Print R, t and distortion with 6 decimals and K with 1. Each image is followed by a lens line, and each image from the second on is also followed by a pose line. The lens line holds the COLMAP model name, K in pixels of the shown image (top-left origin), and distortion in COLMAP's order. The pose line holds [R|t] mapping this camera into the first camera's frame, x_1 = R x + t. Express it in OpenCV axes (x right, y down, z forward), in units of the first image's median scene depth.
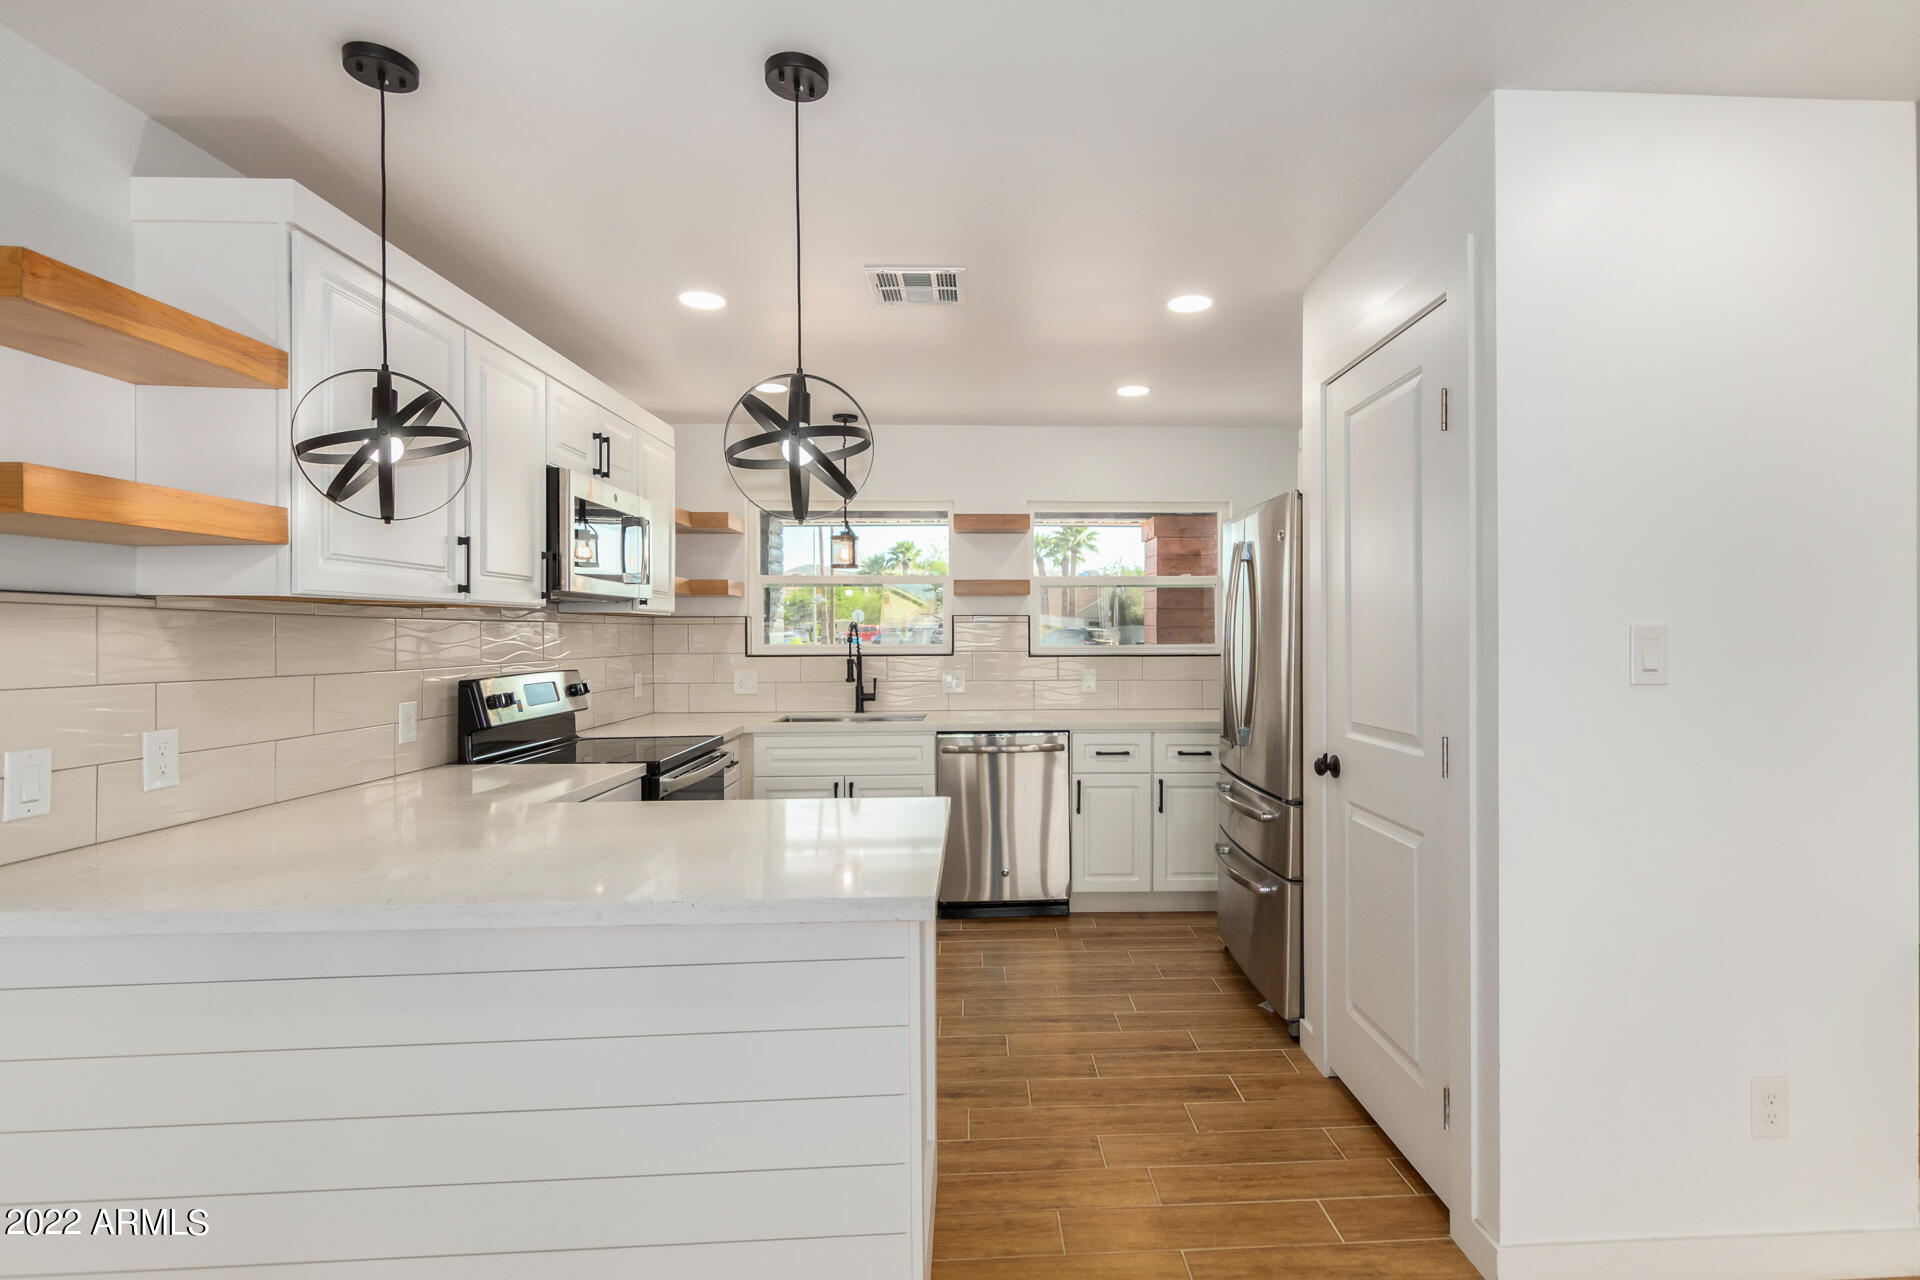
lens RADIAL K [[910.1, 0, 1014.4], [0, 910.1, 641.5], [0, 0, 1]] dist [-0.000108, -0.000303]
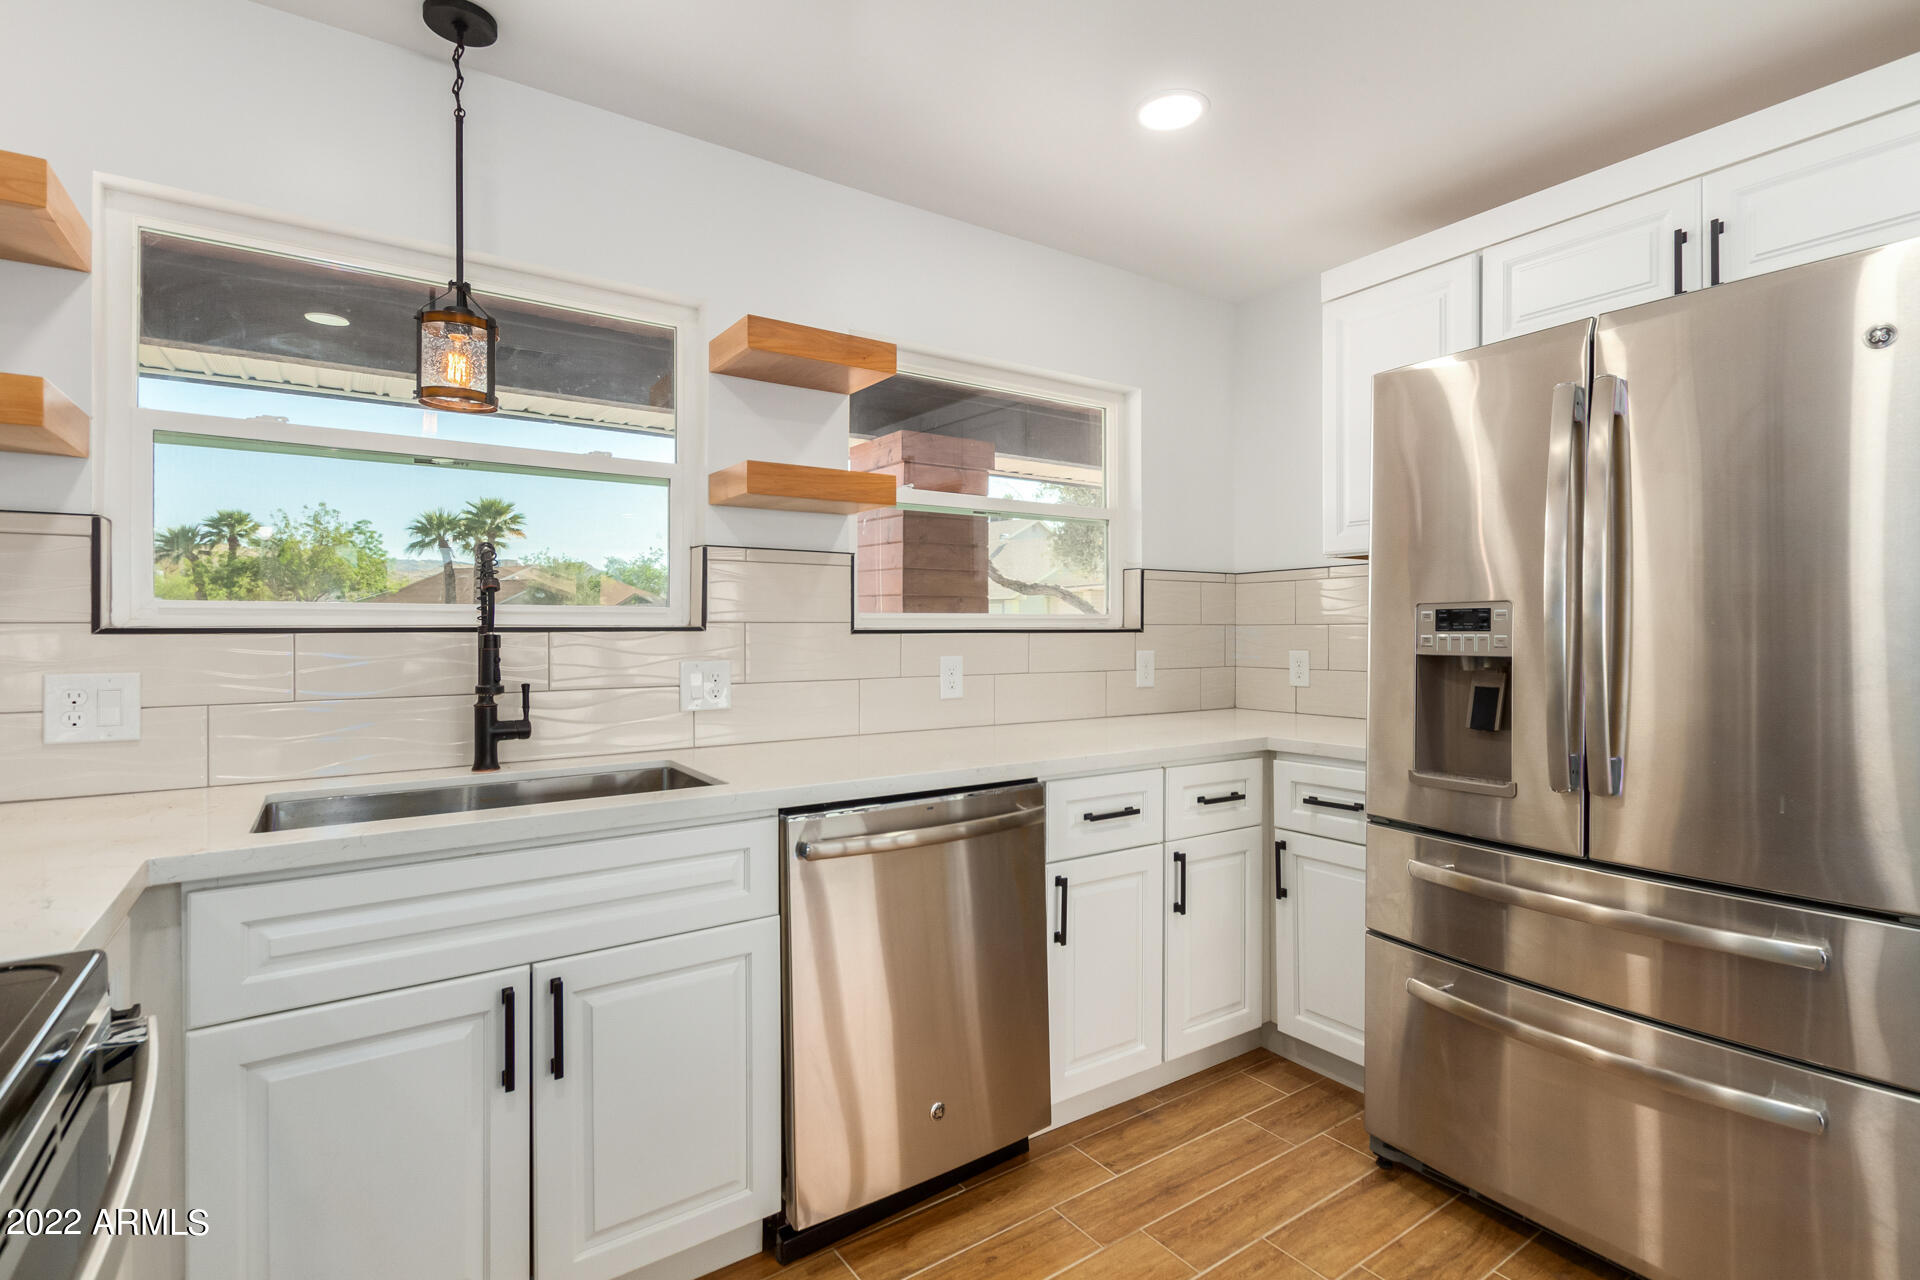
lens RADIAL K [[887.1, 0, 964.8], [0, 887.1, 627.8], [0, 0, 1]] dist [-0.000471, -0.000849]
pose [[0.835025, 0.004309, 0.550196, -0.209263], [0.004640, 0.999879, -0.014874, 0.021828], [-0.550193, 0.014973, 0.834903, 0.552255]]
